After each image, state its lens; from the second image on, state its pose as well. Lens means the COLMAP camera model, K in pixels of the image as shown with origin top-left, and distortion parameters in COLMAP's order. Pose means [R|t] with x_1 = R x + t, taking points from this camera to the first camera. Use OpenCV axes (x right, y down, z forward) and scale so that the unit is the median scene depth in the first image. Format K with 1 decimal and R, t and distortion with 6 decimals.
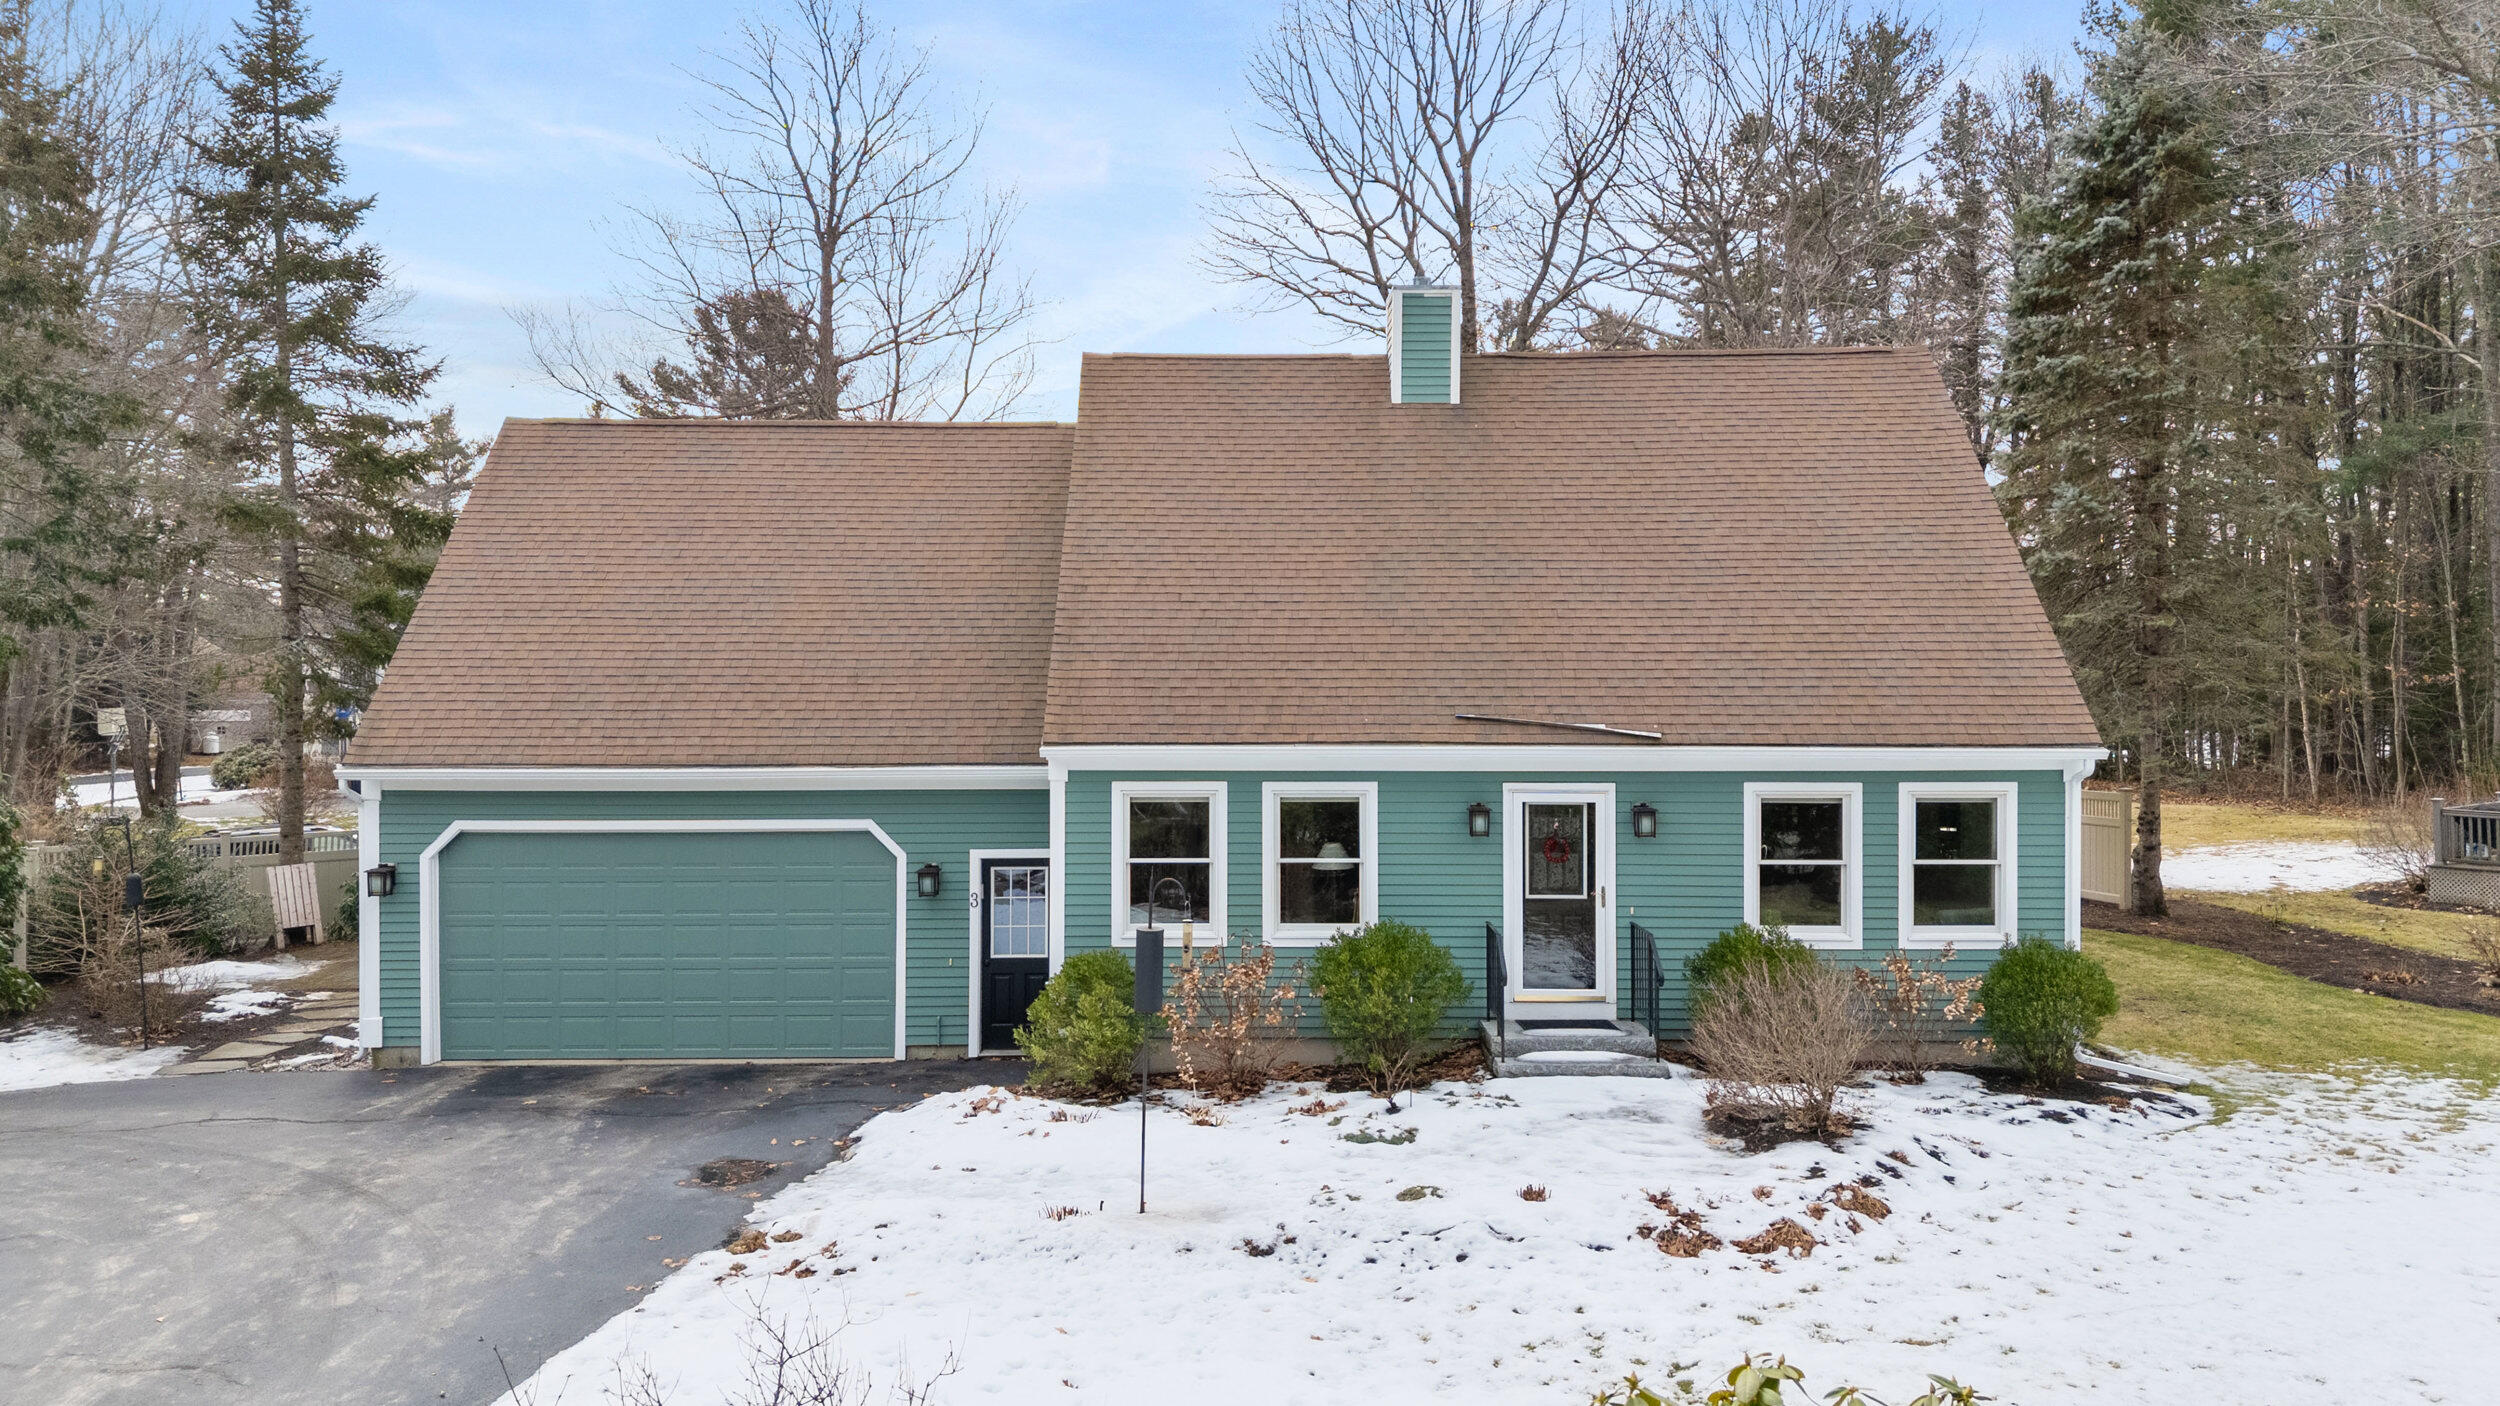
lens RADIAL K [[1805.7, 0, 1252.0], [0, 1805.7, 691.1], [0, 0, 1]] dist [0.069221, -0.046472]
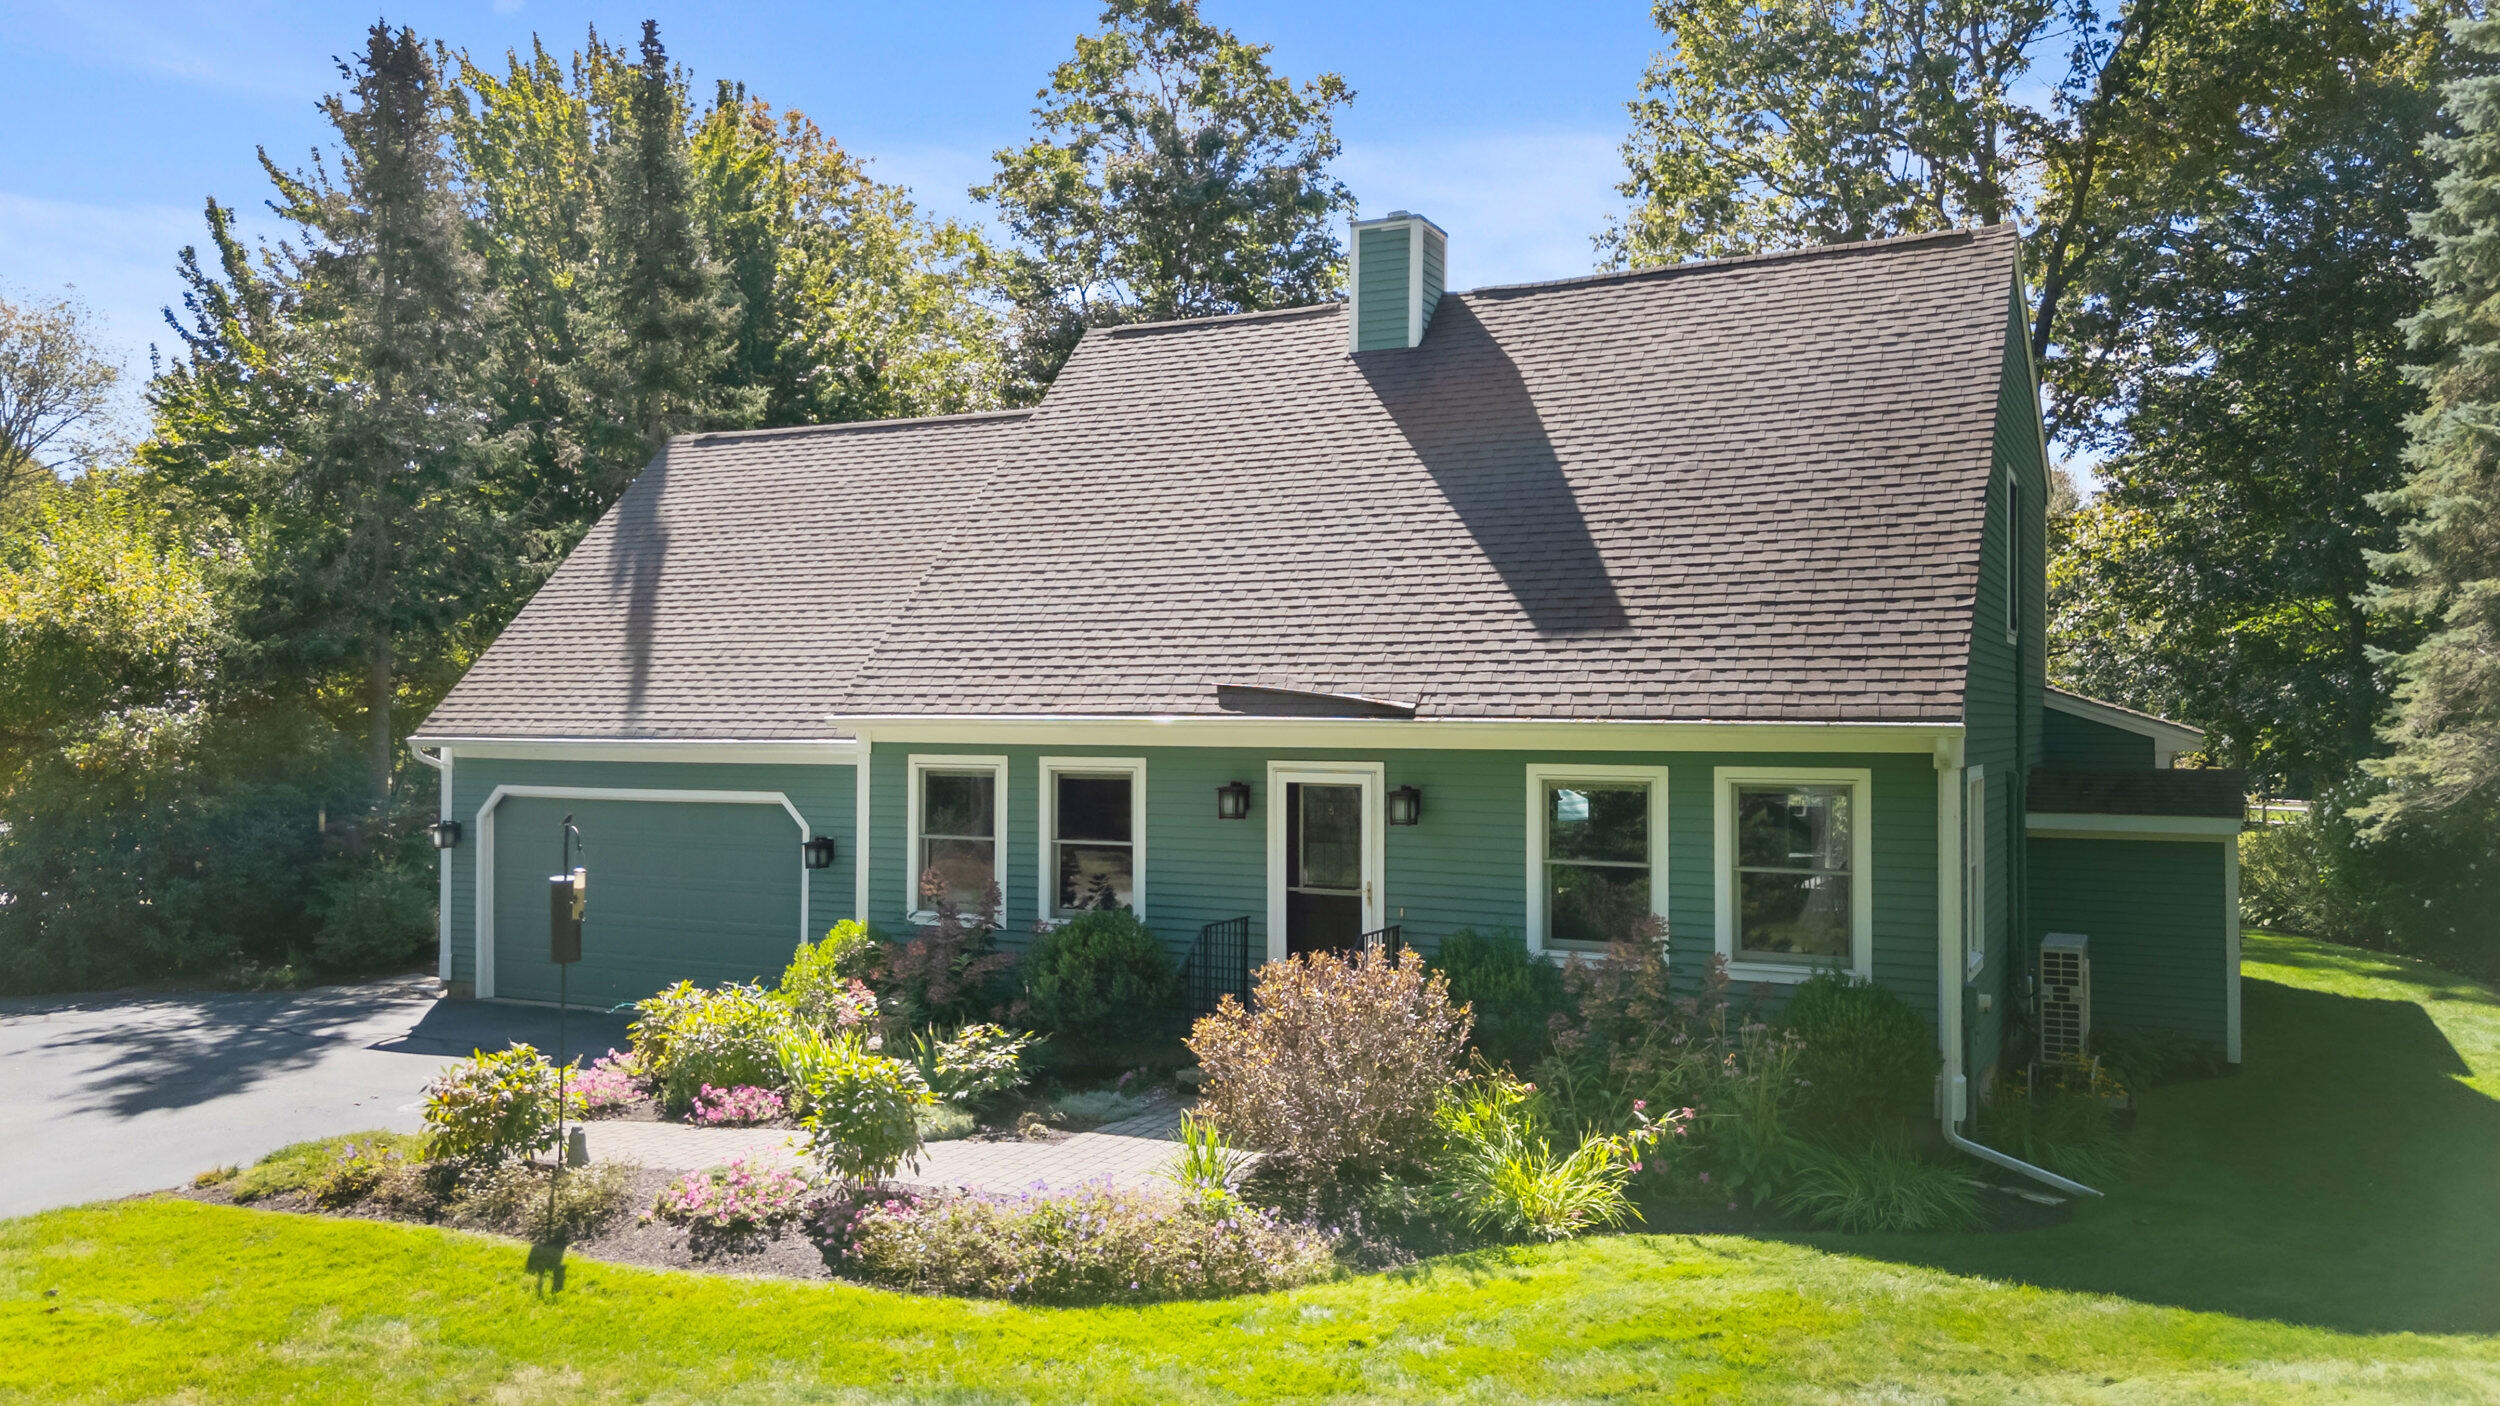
lens RADIAL K [[1805.7, 0, 1265.2], [0, 1805.7, 687.4], [0, 0, 1]] dist [0.069221, -0.046472]
pose [[0.894715, -0.004027, -0.446619, 0.532124], [-0.007752, 0.999669, -0.024542, 0.036740], [0.446570, 0.025420, 0.894387, 0.209619]]
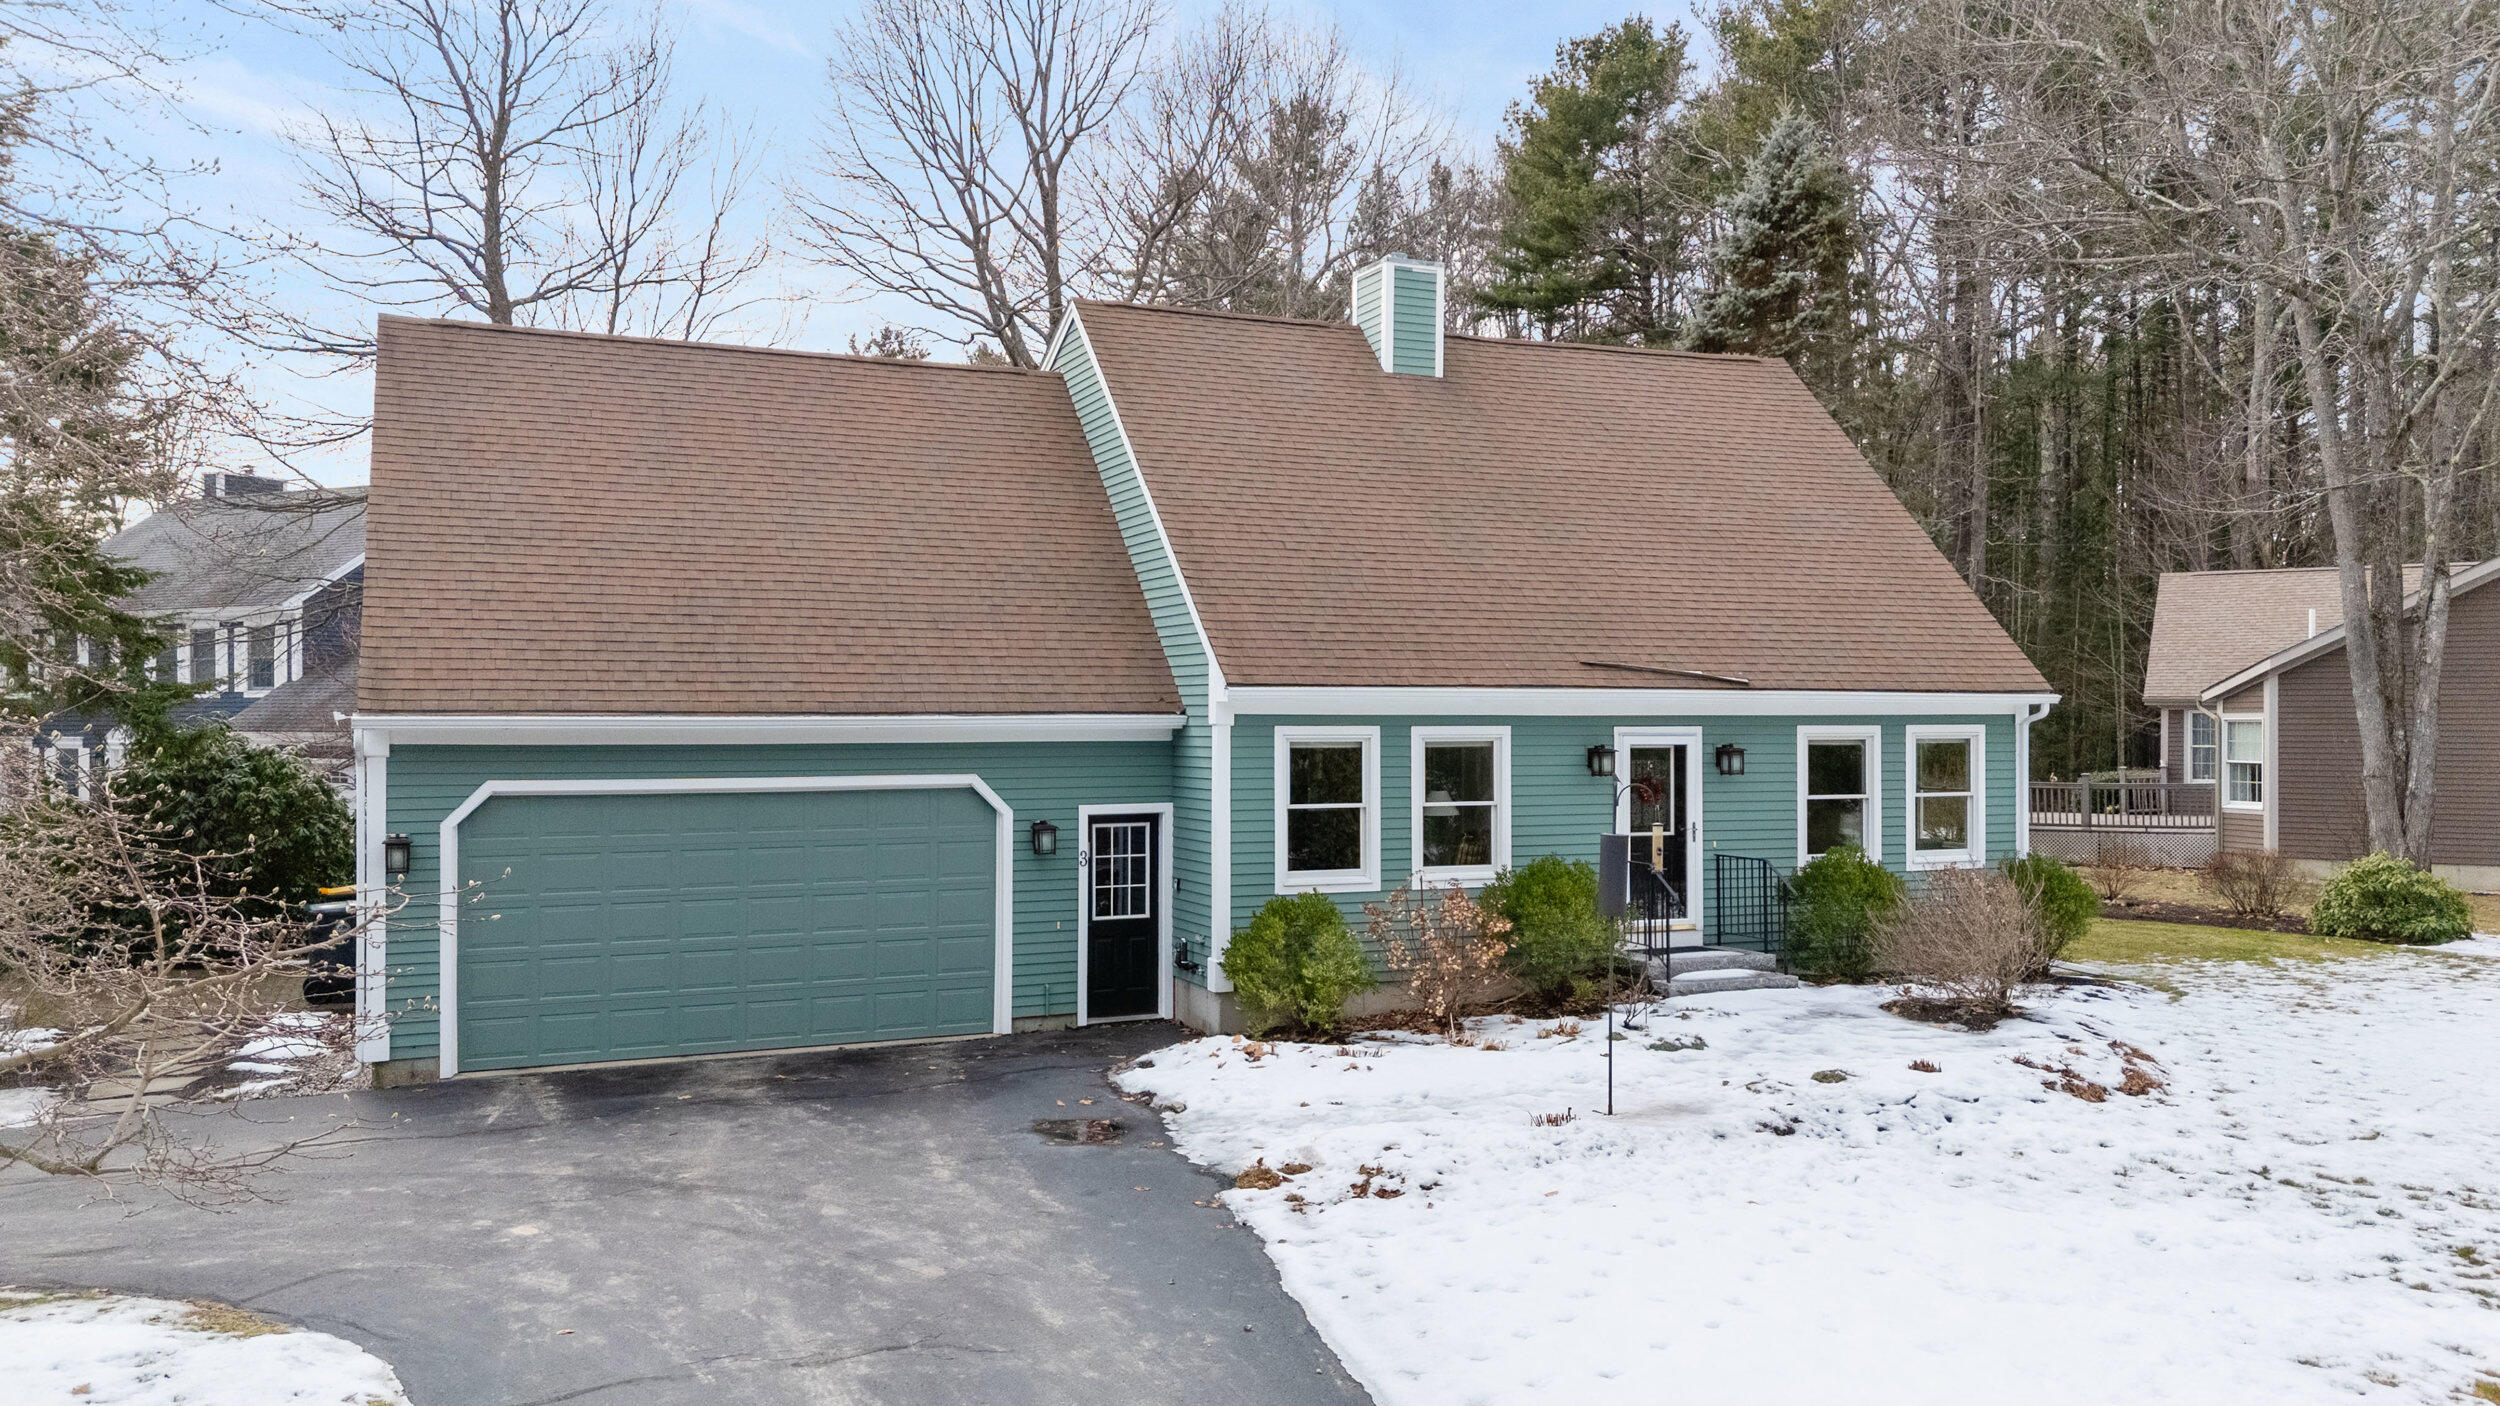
lens RADIAL K [[1805.7, 0, 1247.5], [0, 1805.7, 727.9], [0, 0, 1]] dist [0.069221, -0.046472]
pose [[0.920500, -0.001675, 0.390739, -0.472154], [0.004123, 0.999977, -0.005426, 0.056382], [-0.390721, 0.006606, 0.920485, 0.108331]]
